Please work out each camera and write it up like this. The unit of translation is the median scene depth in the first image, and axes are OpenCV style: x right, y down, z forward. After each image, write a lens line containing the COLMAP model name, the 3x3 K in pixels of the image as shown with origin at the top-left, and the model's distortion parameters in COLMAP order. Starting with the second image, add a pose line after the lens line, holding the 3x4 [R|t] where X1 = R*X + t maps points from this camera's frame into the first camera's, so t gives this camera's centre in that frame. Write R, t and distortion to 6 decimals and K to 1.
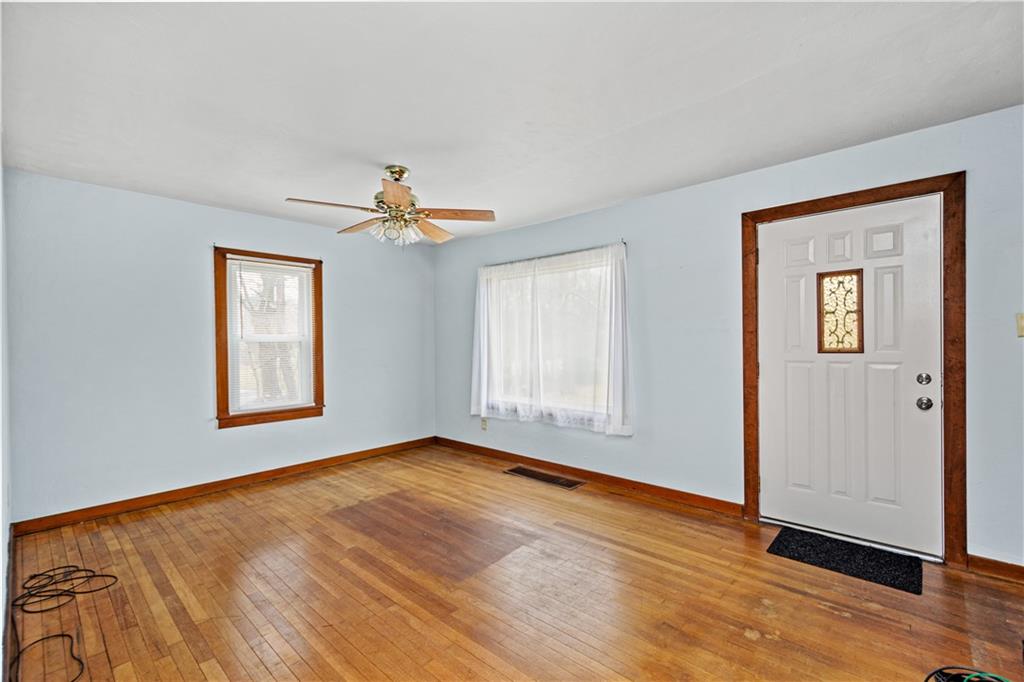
lens RADIAL K [[440.6, 0, 520.5], [0, 440.6, 344.0], [0, 0, 1]] dist [0.002308, -0.000626]
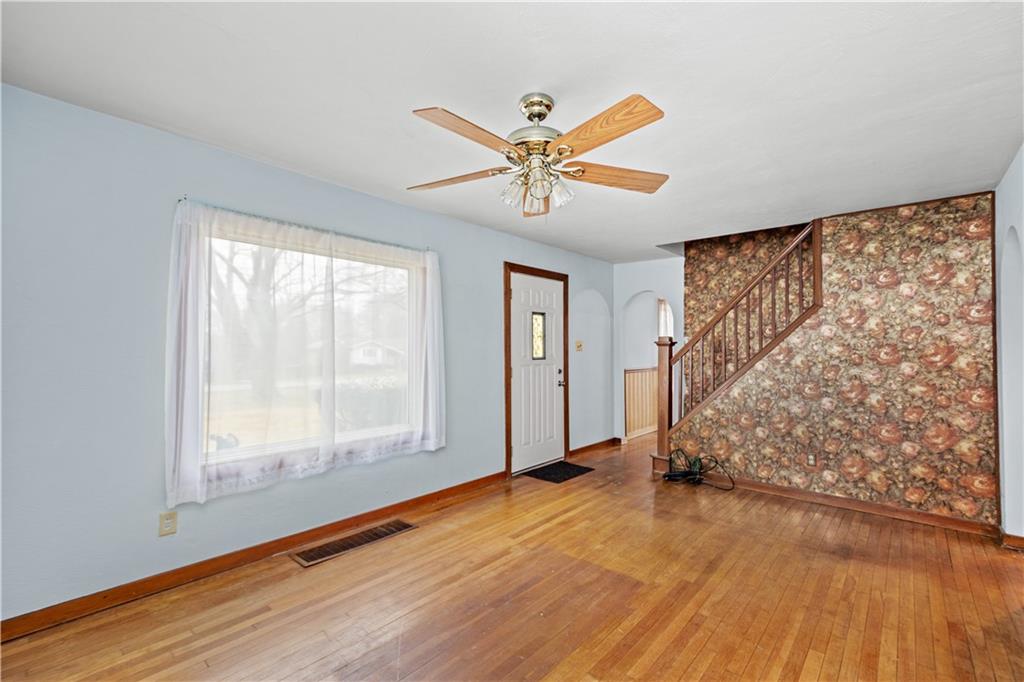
lens RADIAL K [[440.6, 0, 520.5], [0, 440.6, 344.0], [0, 0, 1]] dist [0.002308, -0.000626]
pose [[-0.007583, 0.021904, 0.999731, -0.898513], [0.004590, 0.999750, -0.021869, -0.002604], [-0.999961, 0.004423, -0.007681, 0.973165]]
